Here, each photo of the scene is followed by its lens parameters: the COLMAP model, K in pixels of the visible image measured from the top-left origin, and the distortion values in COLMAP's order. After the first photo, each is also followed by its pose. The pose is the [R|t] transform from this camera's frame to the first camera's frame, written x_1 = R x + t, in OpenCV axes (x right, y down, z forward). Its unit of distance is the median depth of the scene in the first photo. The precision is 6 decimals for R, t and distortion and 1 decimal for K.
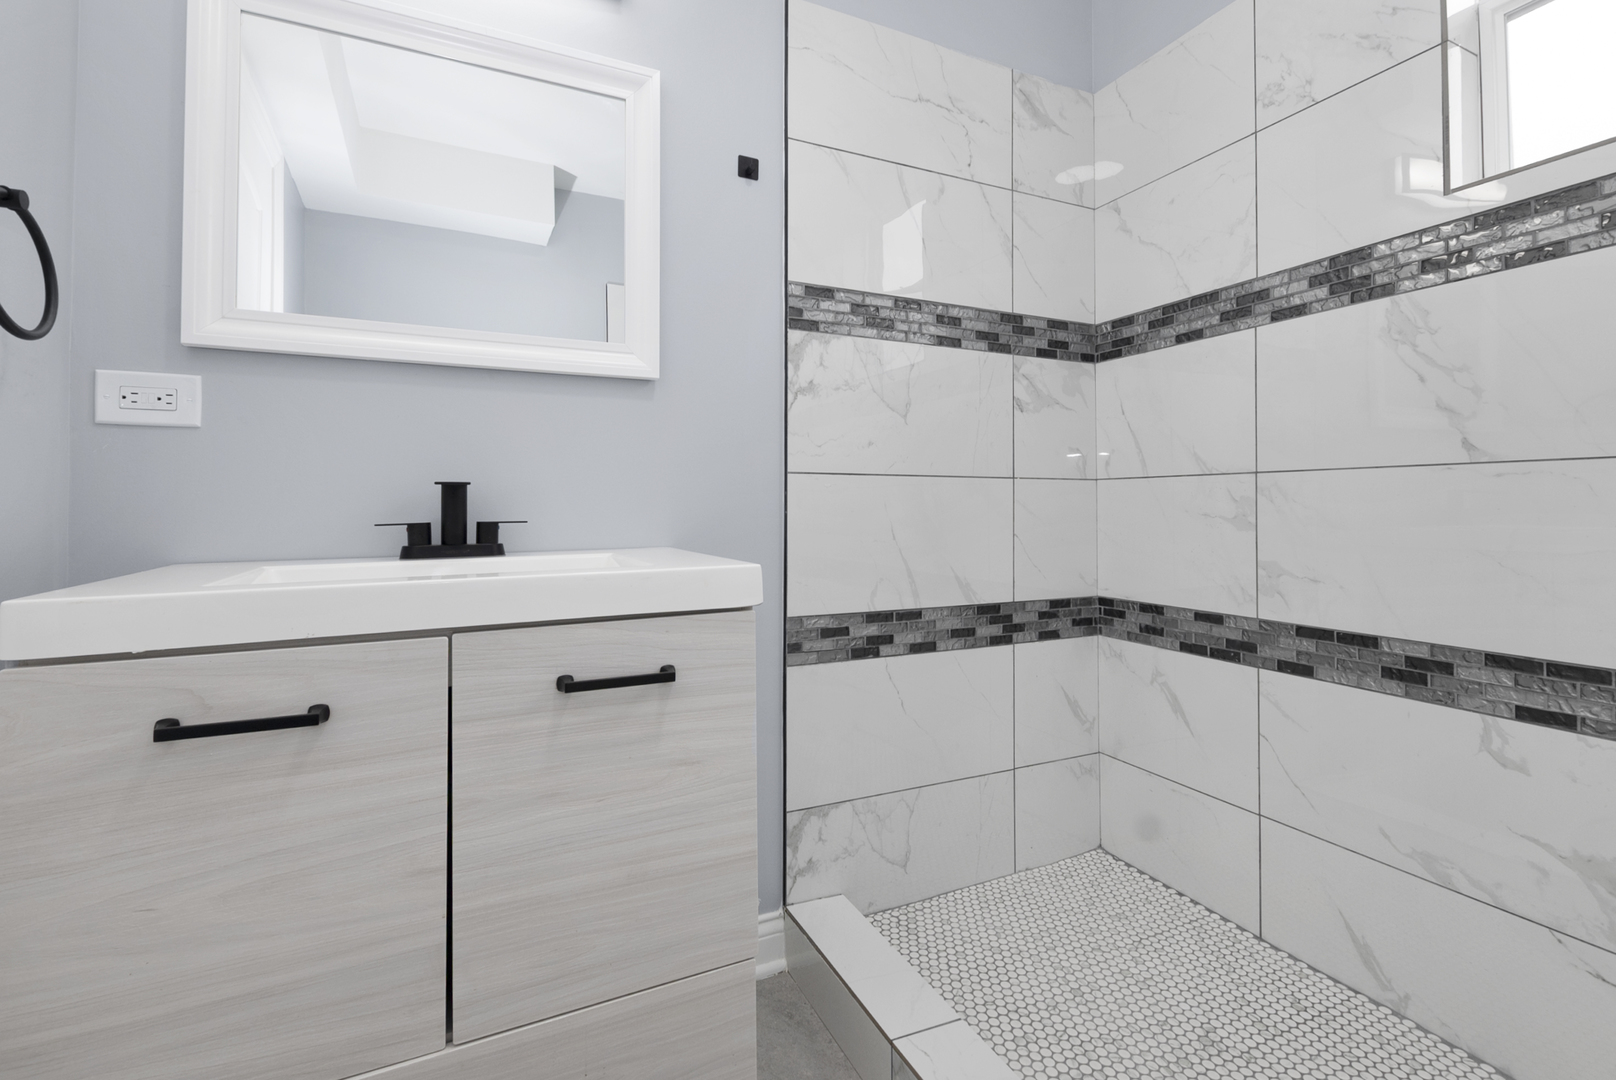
lens RADIAL K [[711.8, 0, 807.5], [0, 711.8, 504.4], [0, 0, 1]] dist [-0.000025, -0.000534]
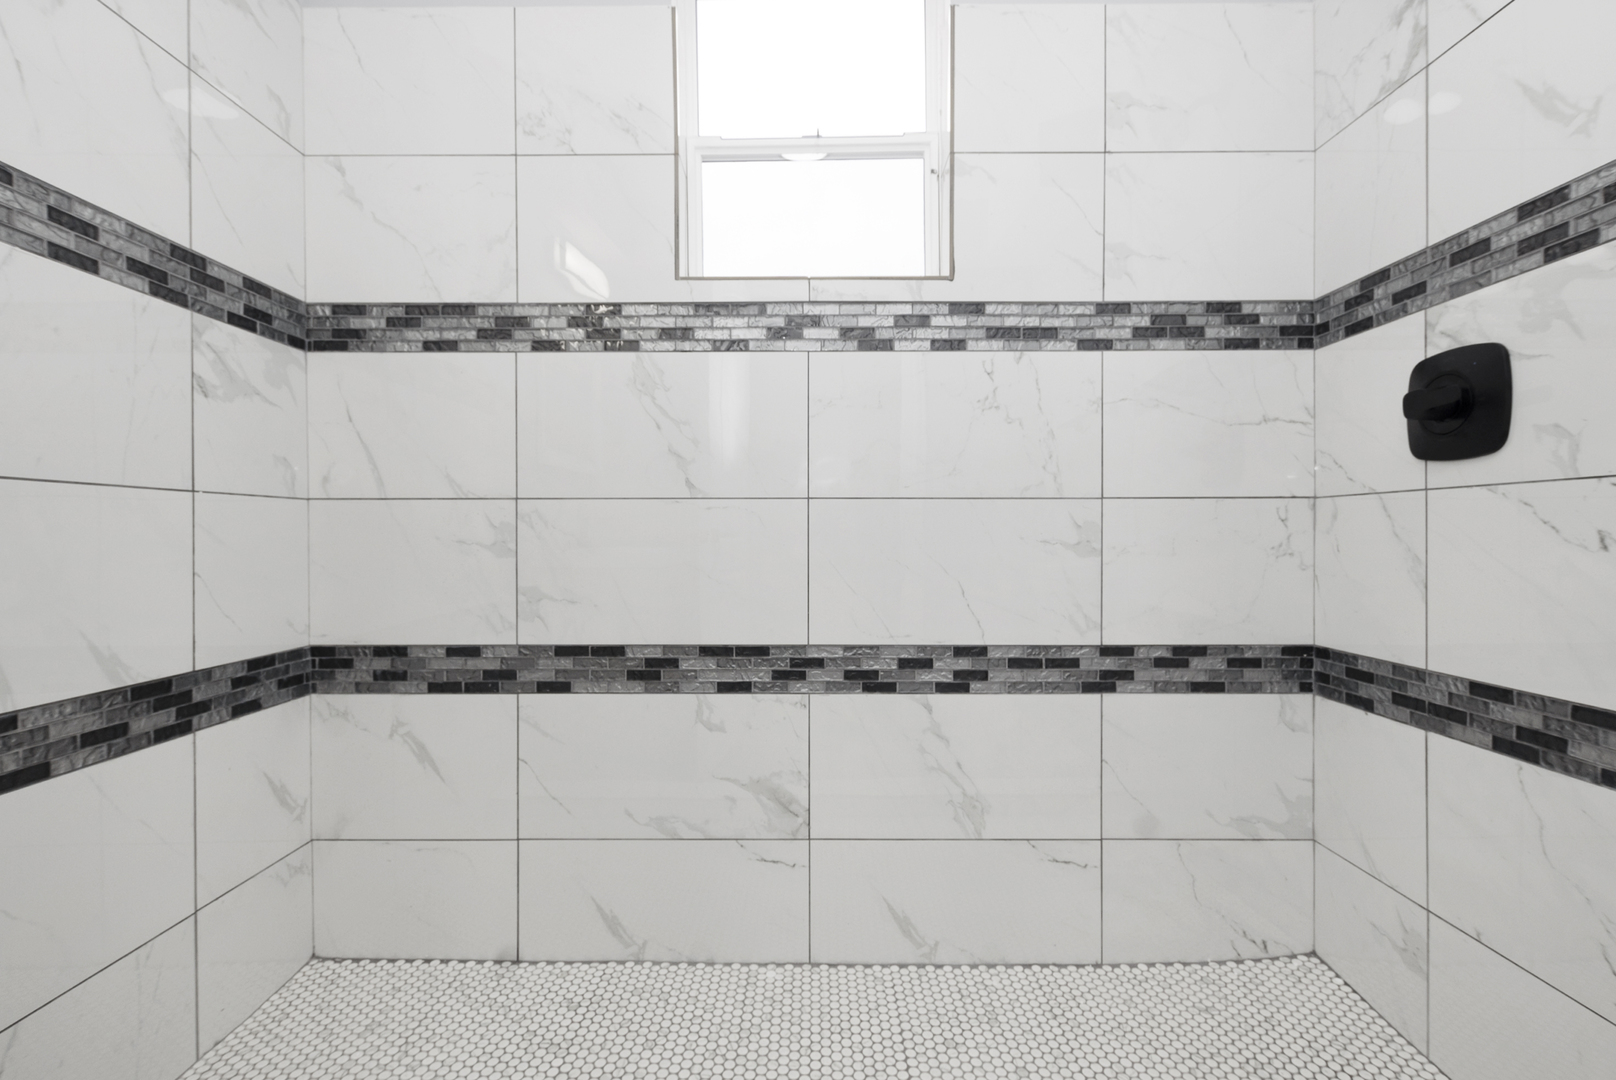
lens RADIAL K [[707.7, 0, 808.0], [0, 707.7, 540.0], [0, 0, 1]] dist [0.002531, -0.000822]
pose [[0.427360, -0.008521, 0.904041, -0.080191], [-0.002157, 0.999943, 0.010444, 0.001620], [-0.904079, -0.006414, 0.427317, 0.181167]]
